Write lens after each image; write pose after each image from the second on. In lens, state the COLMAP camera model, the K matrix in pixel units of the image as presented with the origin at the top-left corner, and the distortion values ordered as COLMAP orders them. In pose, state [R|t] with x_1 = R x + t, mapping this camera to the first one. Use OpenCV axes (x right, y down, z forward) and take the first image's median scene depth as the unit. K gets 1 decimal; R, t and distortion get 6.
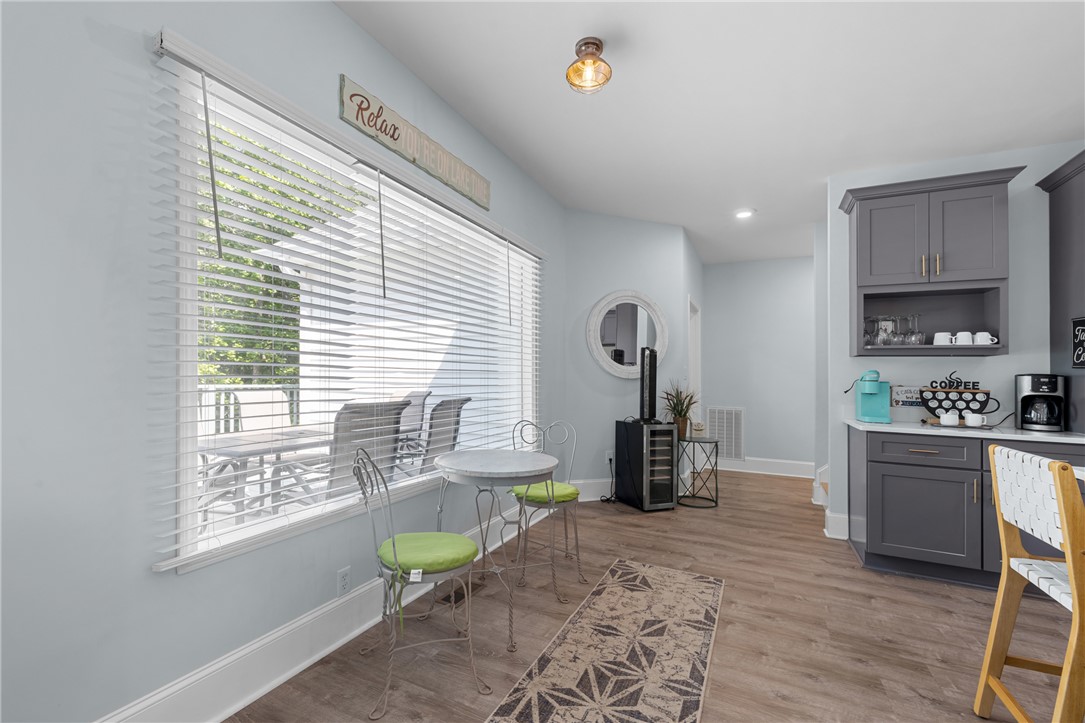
lens RADIAL K [[455.0, 0, 540.6], [0, 455.0, 359.6], [0, 0, 1]] dist [0.000662, -0.000405]
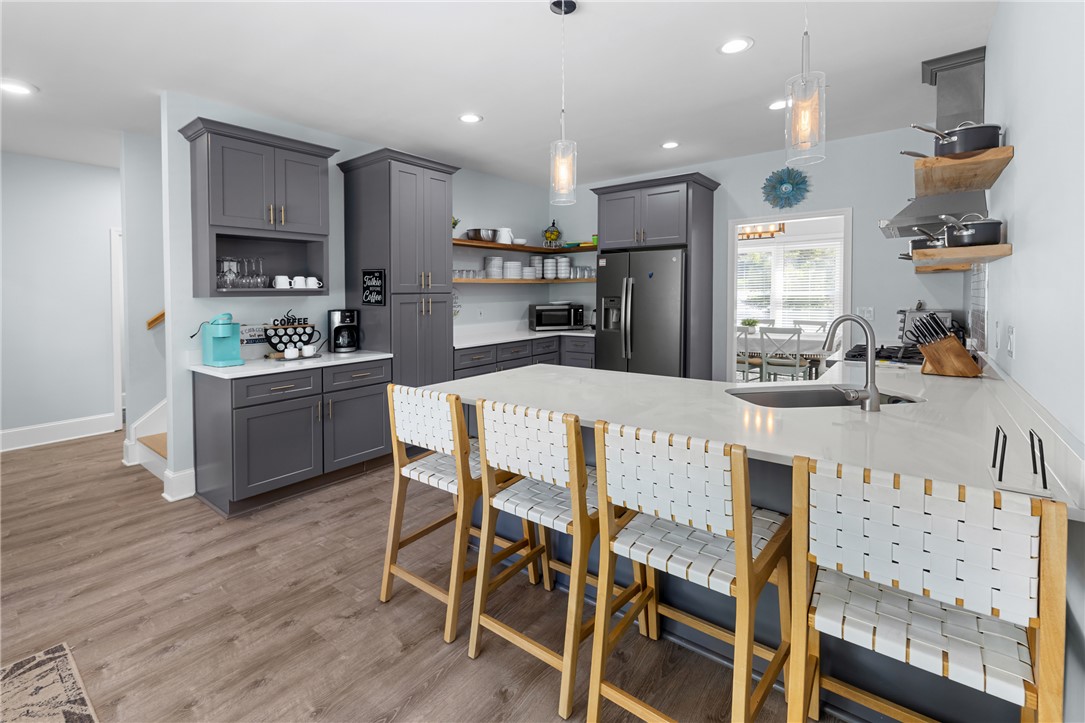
lens RADIAL K [[455.0, 0, 535.2], [0, 455.0, 297.2], [0, 0, 1]] dist [0.000662, -0.000405]
pose [[0.247702, -0.024547, 0.968525, -0.050944], [0.002639, 0.999692, 0.024662, -0.034110], [-0.968833, -0.003552, 0.247690, 0.122582]]
